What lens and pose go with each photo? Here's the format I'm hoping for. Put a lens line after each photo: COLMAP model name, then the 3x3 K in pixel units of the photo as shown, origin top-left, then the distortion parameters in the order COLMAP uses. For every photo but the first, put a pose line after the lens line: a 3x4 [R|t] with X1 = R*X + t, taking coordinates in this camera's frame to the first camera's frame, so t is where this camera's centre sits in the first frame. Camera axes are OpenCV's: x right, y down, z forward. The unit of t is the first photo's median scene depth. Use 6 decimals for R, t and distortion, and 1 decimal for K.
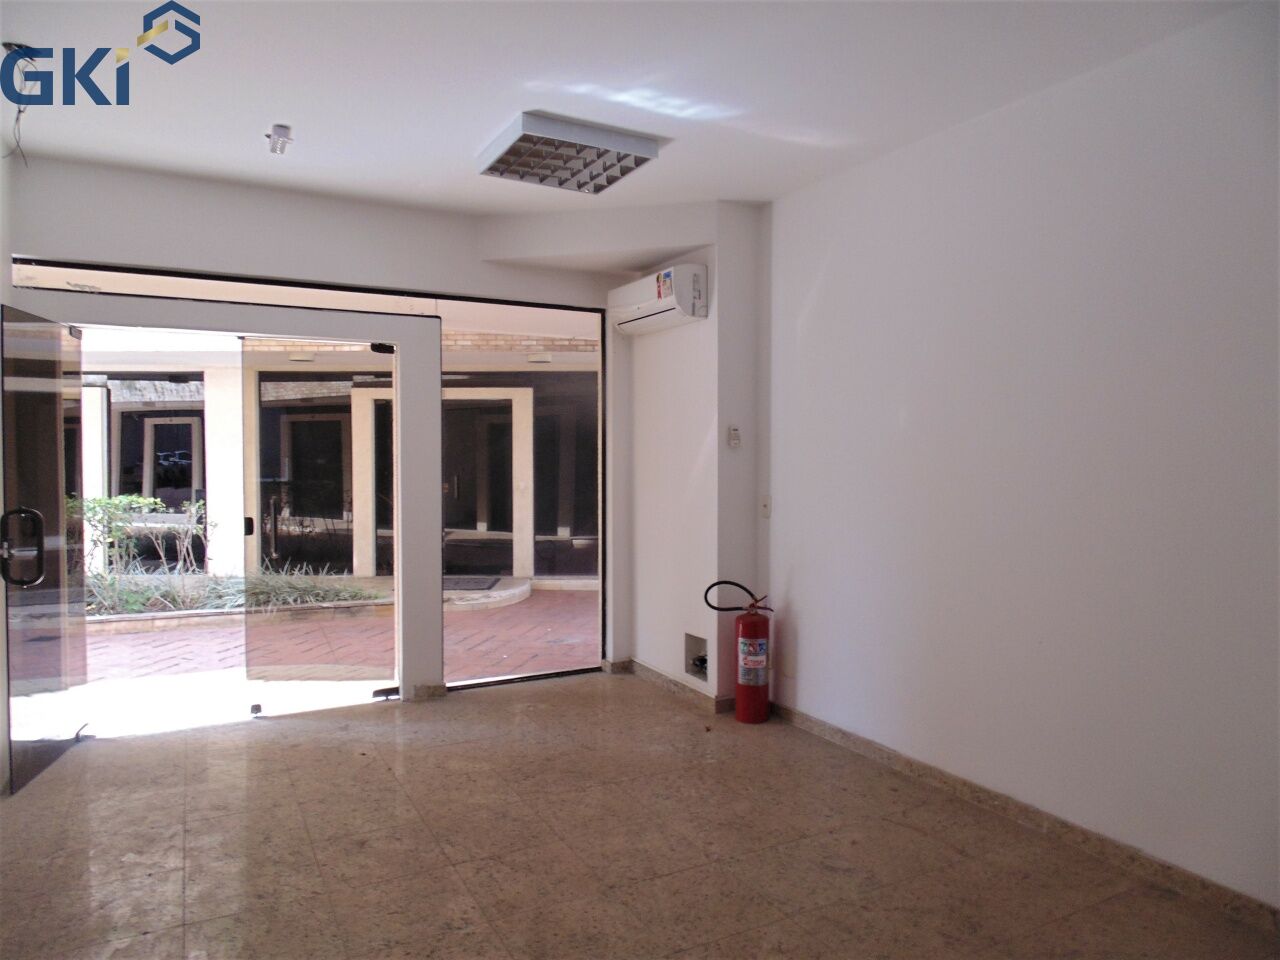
lens RADIAL K [[857.6, 0, 640.0], [0, 857.6, 480.0], [0, 0, 1]] dist [-0.011500, -0.000906]
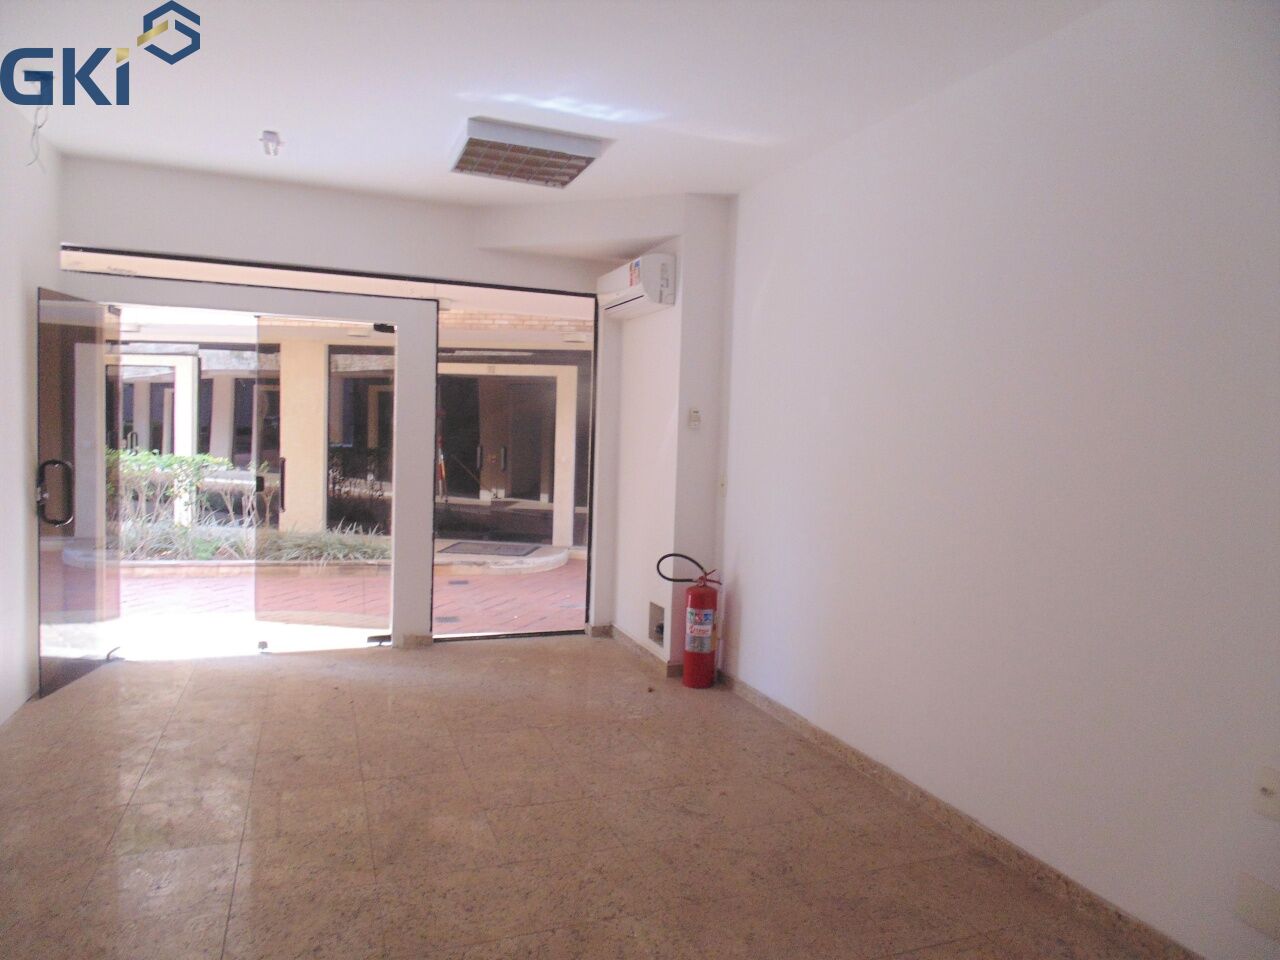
lens RADIAL K [[857.6, 0, 640.0], [0, 857.6, 480.0], [0, 0, 1]] dist [-0.011500, -0.000906]
pose [[0.991506, 0.040414, -0.123623, 0.177097], [-0.037272, 0.998923, 0.027631, -0.001329], [0.124607, -0.022788, 0.991944, -0.058803]]
